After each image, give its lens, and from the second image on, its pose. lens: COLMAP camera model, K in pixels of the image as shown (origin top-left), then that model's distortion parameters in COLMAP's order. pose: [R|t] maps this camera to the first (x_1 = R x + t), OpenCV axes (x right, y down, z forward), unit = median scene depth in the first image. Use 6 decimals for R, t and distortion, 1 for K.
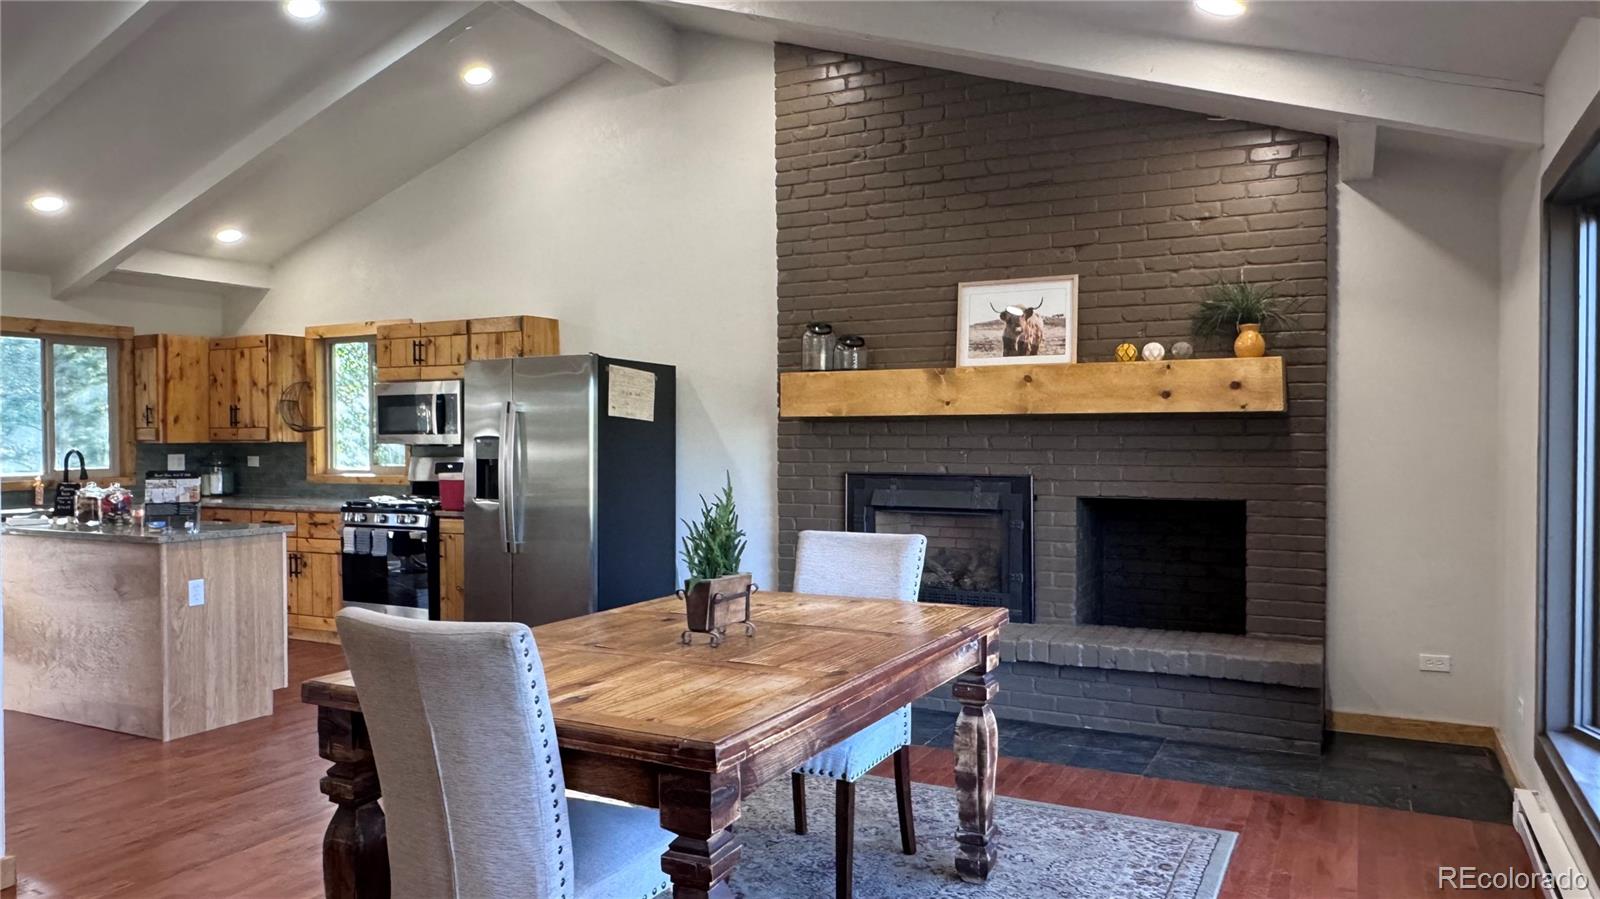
lens RADIAL K [[1088.0, 0, 795.7], [0, 1088.0, 451.4], [0, 0, 1]] dist [-0.002407, -0.001827]
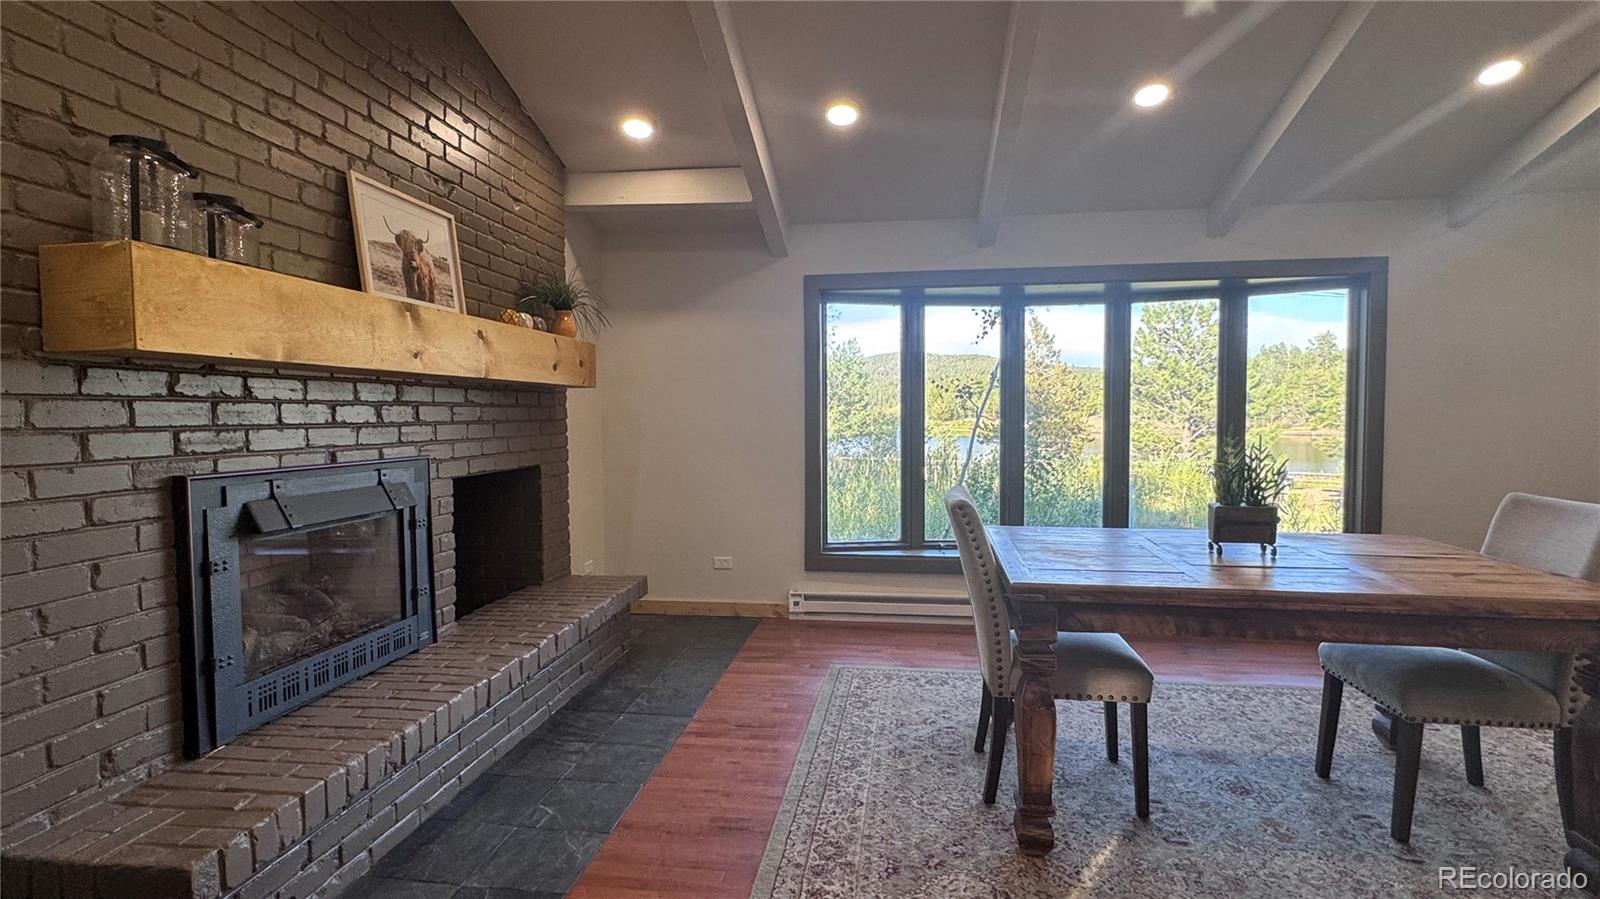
lens RADIAL K [[764.7, 0, 804.4], [0, 764.7, 441.7], [0, 0, 1]] dist [0.004455, -0.000048]
pose [[-0.330290, -0.030773, 0.943378, -0.378454], [0.020990, 0.998982, 0.039936, -0.004137], [-0.943646, 0.032992, -0.329308, 0.890480]]
